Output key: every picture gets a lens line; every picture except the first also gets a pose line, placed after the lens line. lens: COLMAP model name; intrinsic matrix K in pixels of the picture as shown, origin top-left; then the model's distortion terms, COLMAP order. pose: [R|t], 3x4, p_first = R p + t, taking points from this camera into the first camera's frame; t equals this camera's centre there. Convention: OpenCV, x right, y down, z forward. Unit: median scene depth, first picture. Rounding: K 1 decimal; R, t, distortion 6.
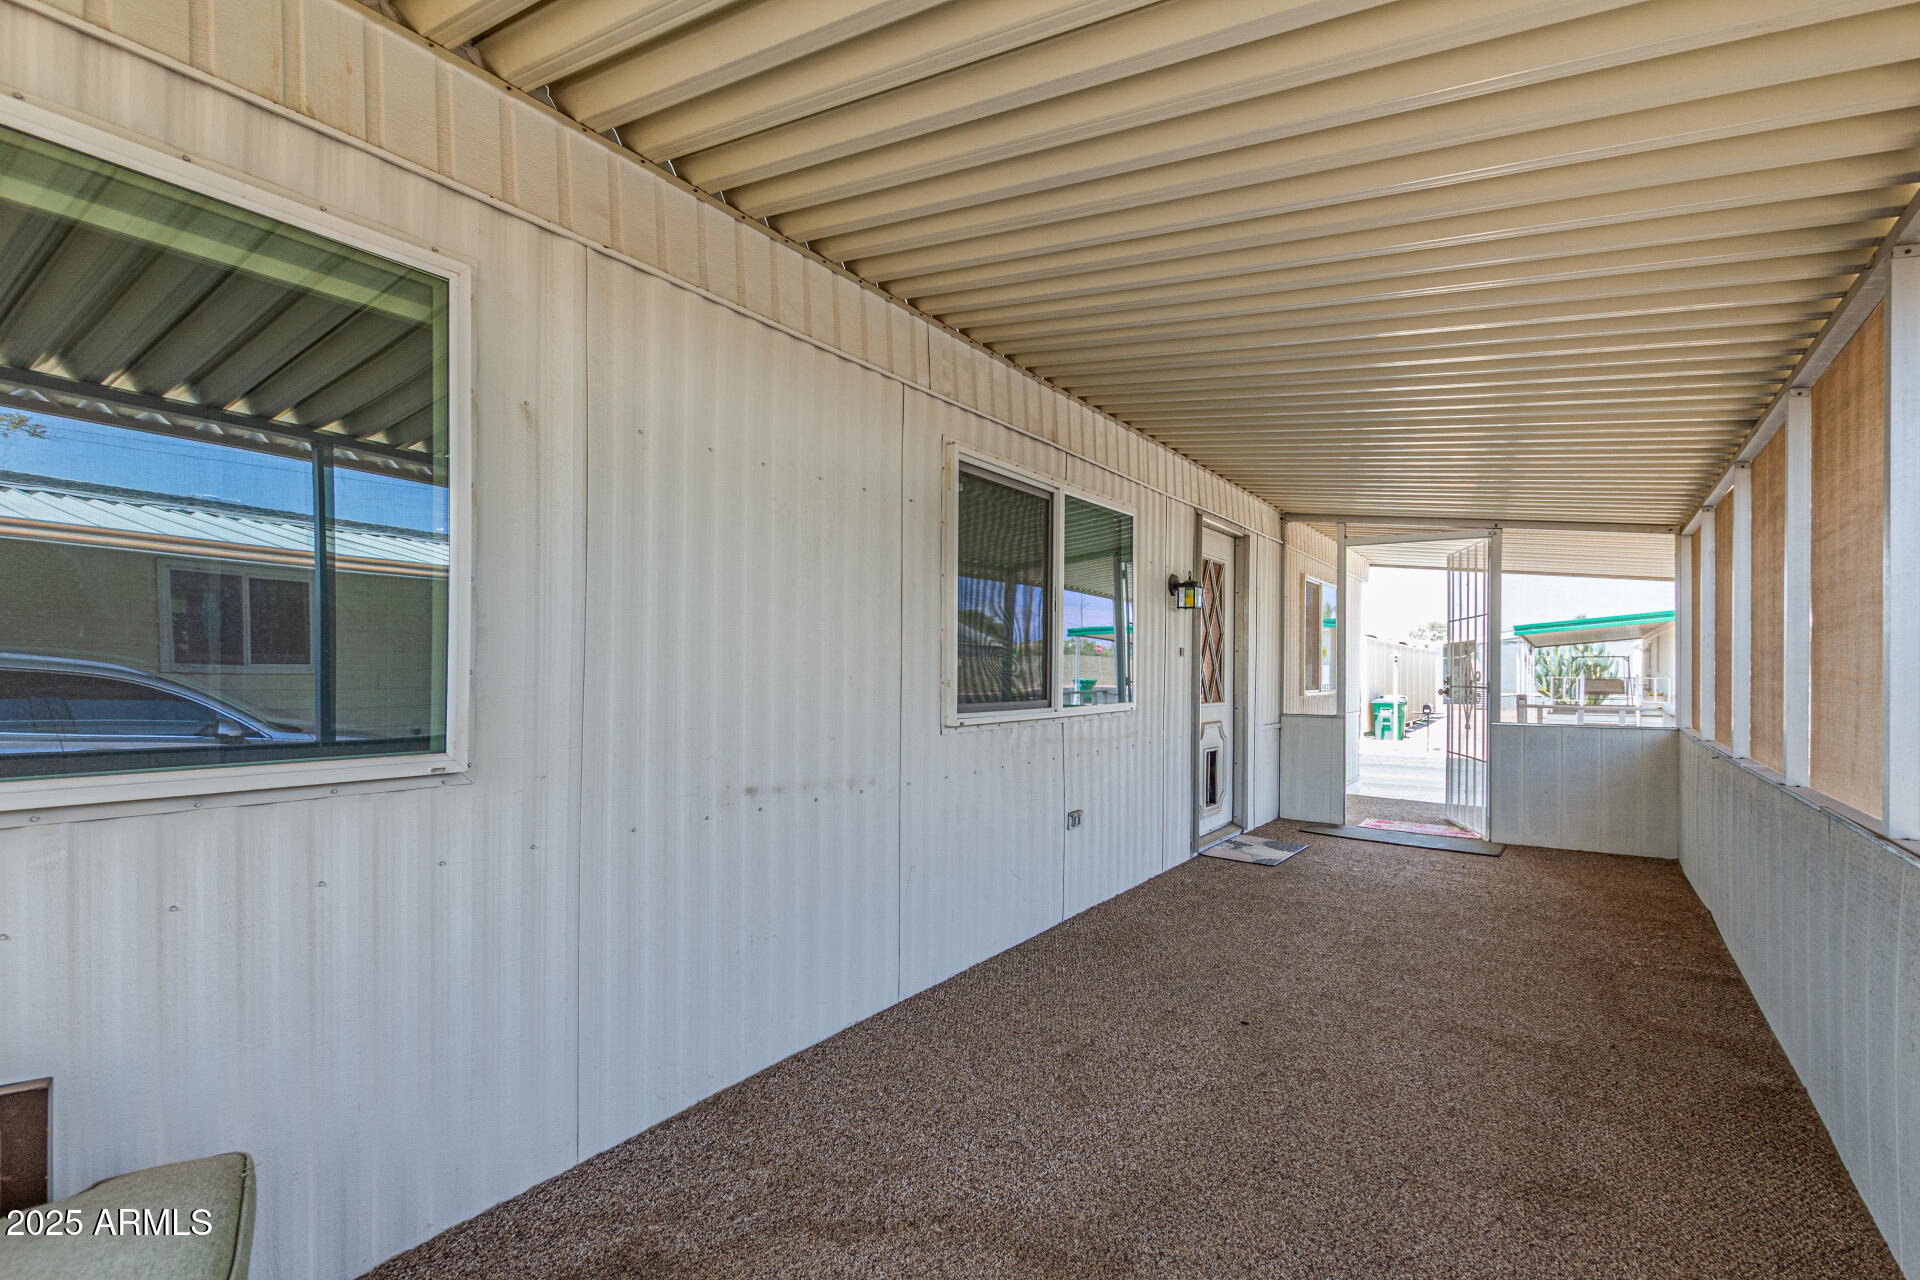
lens RADIAL K [[881.8, 0, 963.5], [0, 881.8, 670.4], [0, 0, 1]] dist [0.005433, -0.006124]
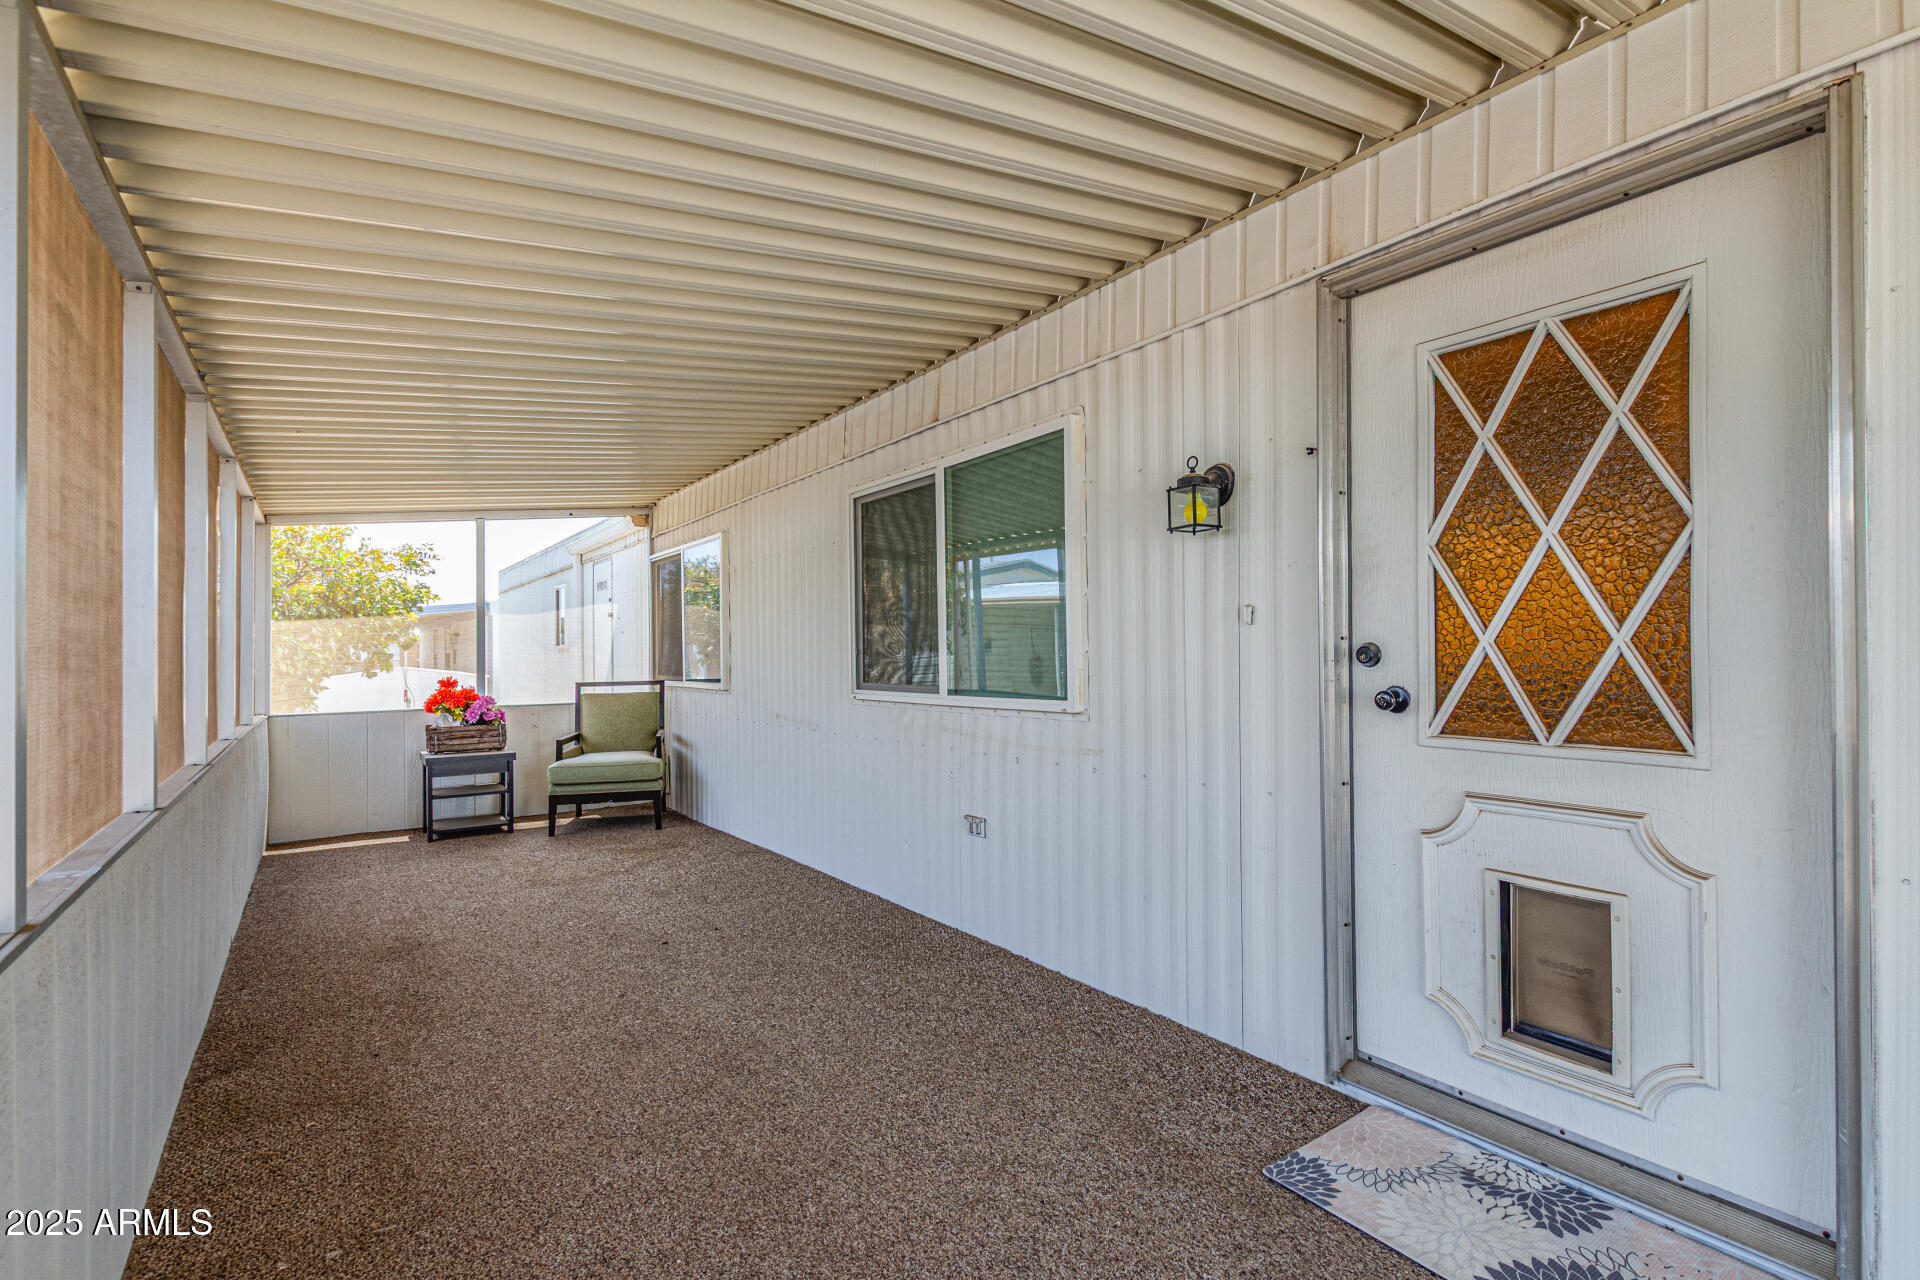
lens RADIAL K [[884.2, 0, 966.9], [0, 884.2, 663.0], [0, 0, 1]] dist [0.001791, -0.002256]
pose [[-0.326219, -0.003933, -0.945286, 1.036165], [0.002475, 0.999984, -0.005014, 0.012558], [0.945291, -0.003975, -0.326204, 1.384385]]
